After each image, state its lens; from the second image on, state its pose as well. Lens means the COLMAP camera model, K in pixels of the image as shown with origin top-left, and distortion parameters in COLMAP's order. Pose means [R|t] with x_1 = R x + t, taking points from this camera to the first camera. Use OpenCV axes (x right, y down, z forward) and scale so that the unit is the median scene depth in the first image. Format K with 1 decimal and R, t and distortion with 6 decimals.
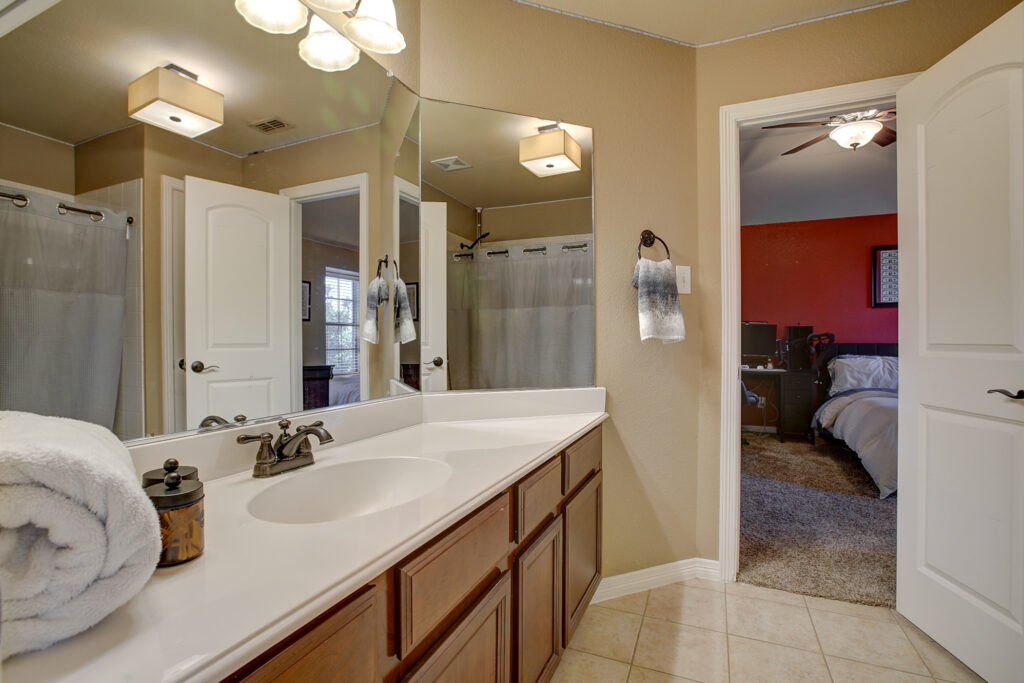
lens RADIAL K [[478.2, 0, 506.1], [0, 478.2, 341.5], [0, 0, 1]] dist [-0.002607, -0.000329]
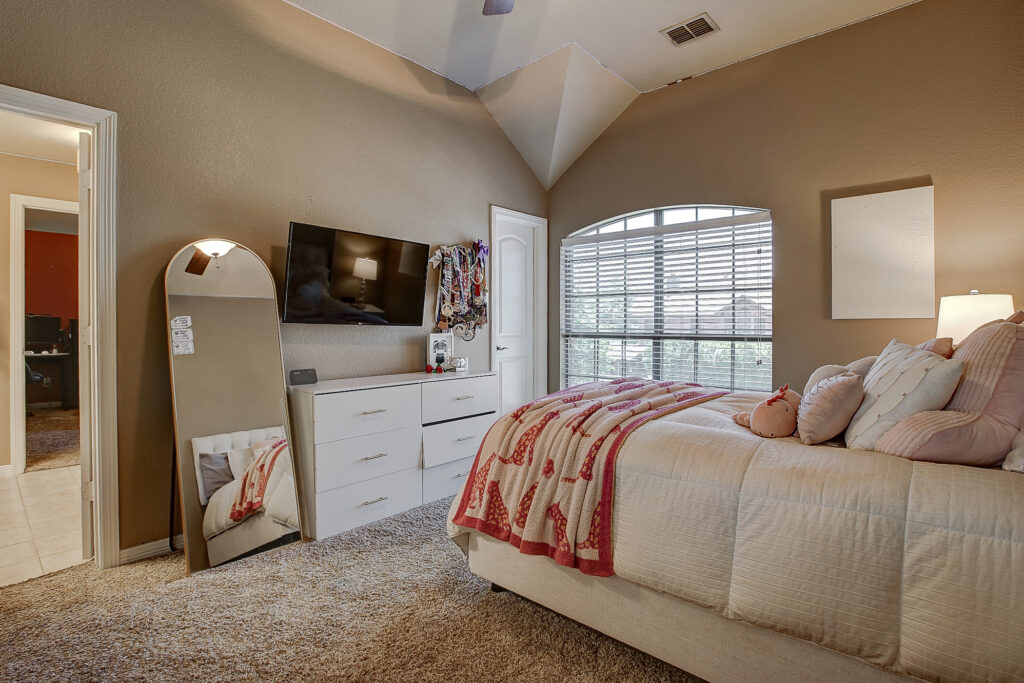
lens RADIAL K [[478.2, 0, 508.5], [0, 478.2, 333.3], [0, 0, 1]] dist [-0.002607, -0.000329]
pose [[0.311605, -0.007139, 0.950185, -0.257716], [0.005417, 0.999969, 0.005737, 0.005638], [-0.950196, 0.003359, 0.311634, -0.507824]]
